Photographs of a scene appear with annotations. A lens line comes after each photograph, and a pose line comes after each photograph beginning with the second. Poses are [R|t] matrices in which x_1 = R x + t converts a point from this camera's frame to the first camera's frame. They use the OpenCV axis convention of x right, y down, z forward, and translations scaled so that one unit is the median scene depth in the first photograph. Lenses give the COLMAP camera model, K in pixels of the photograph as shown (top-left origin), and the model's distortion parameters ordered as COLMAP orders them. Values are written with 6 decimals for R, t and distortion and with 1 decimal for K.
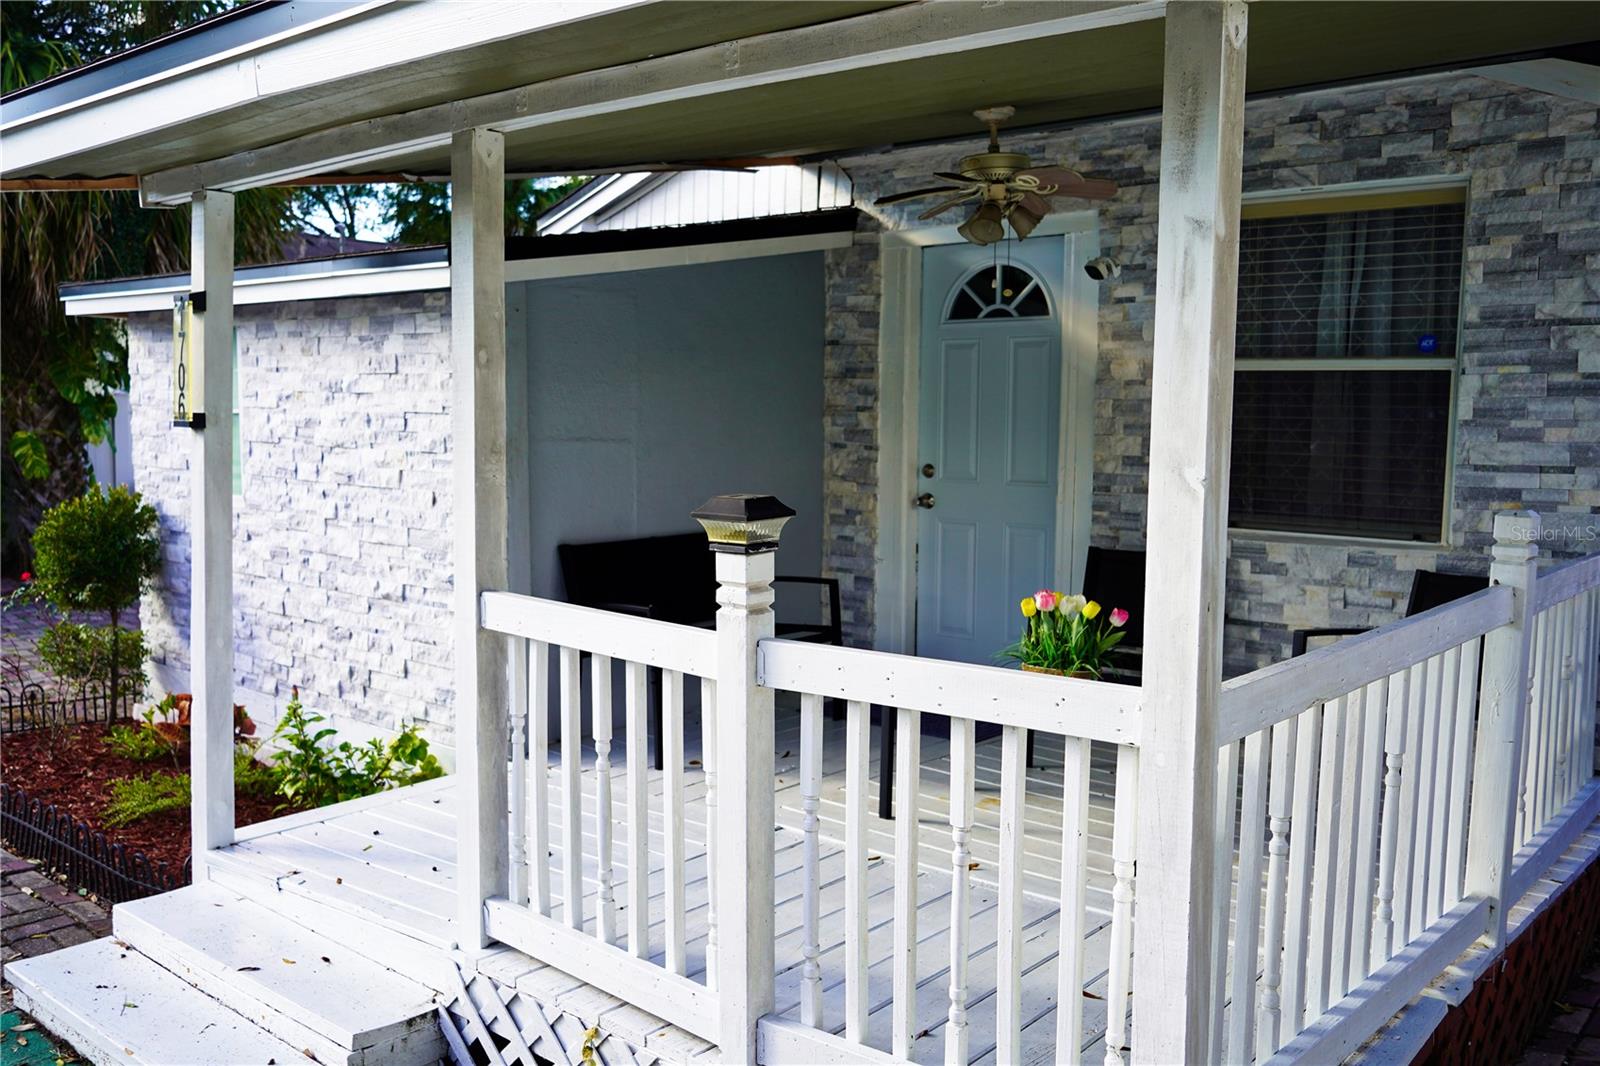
lens RADIAL K [[1372.7, 0, 796.6], [0, 1372.7, 530.9], [0, 0, 1]] dist [-0.012604, 0.026909]
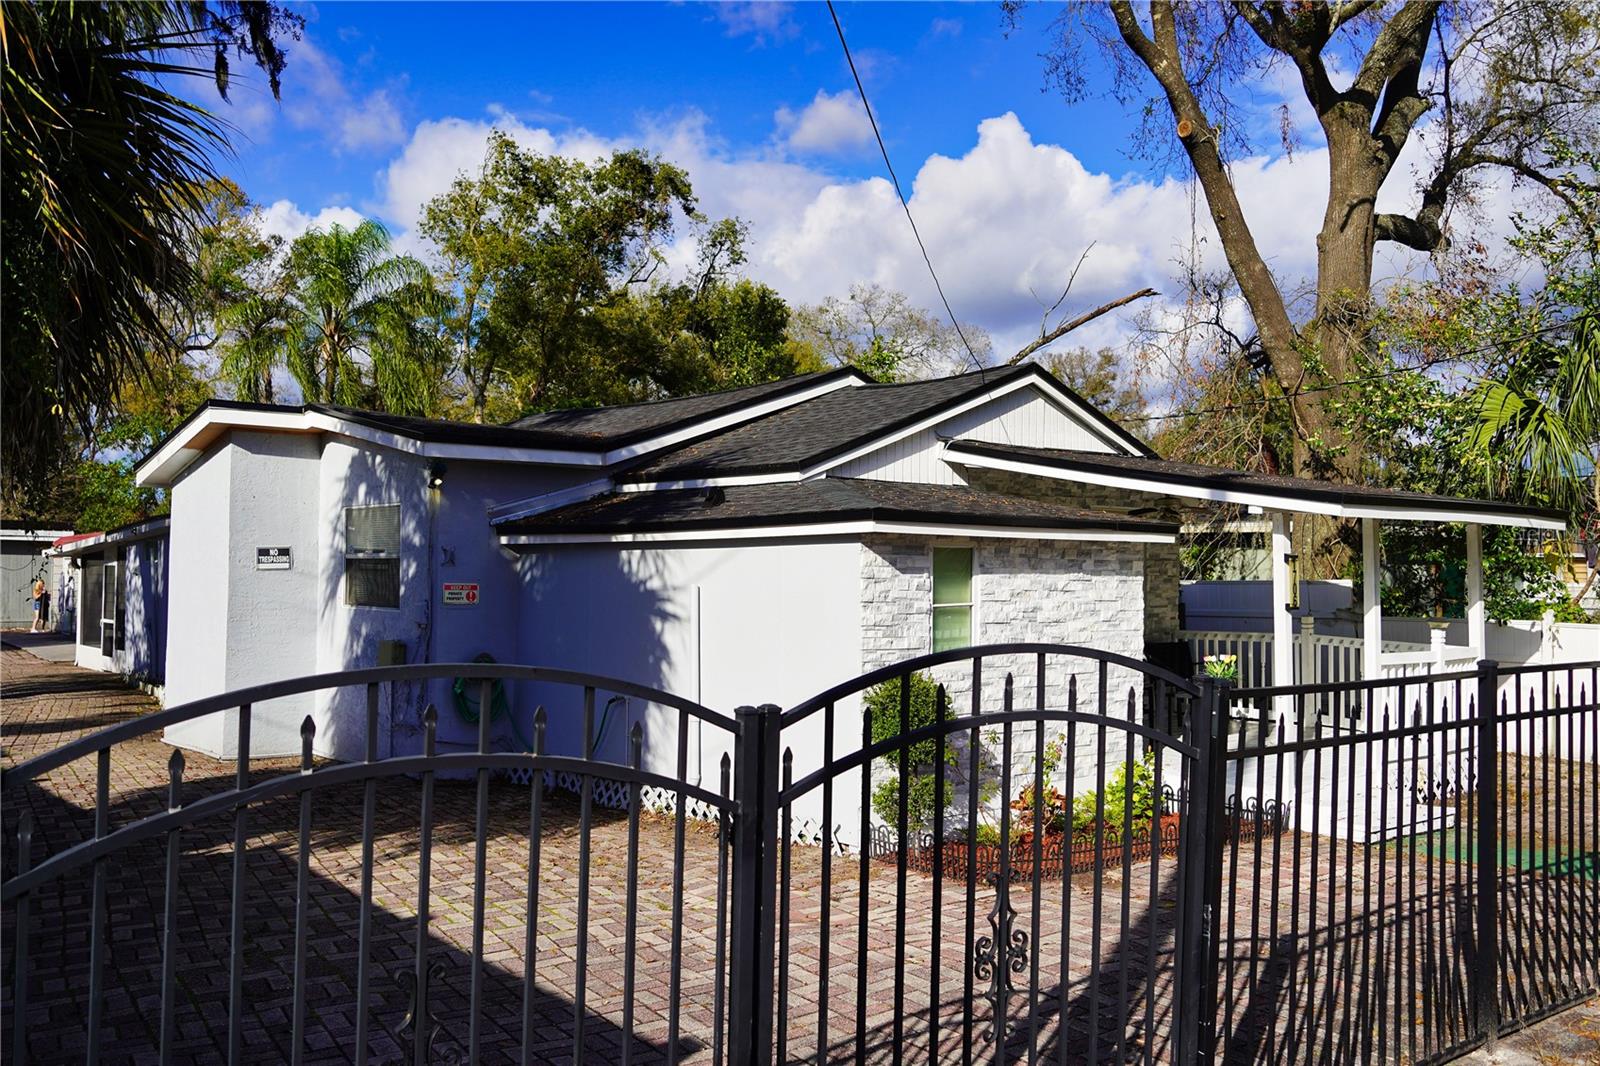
lens RADIAL K [[1372.7, 0, 796.6], [0, 1372.7, 530.9], [0, 0, 1]] dist [-0.012604, 0.026909]
pose [[0.163765, 0.015071, 0.986384, -2.161567], [0.081566, 0.996253, -0.028763, -0.157280], [-0.983122, 0.085166, 0.161922, 1.059160]]
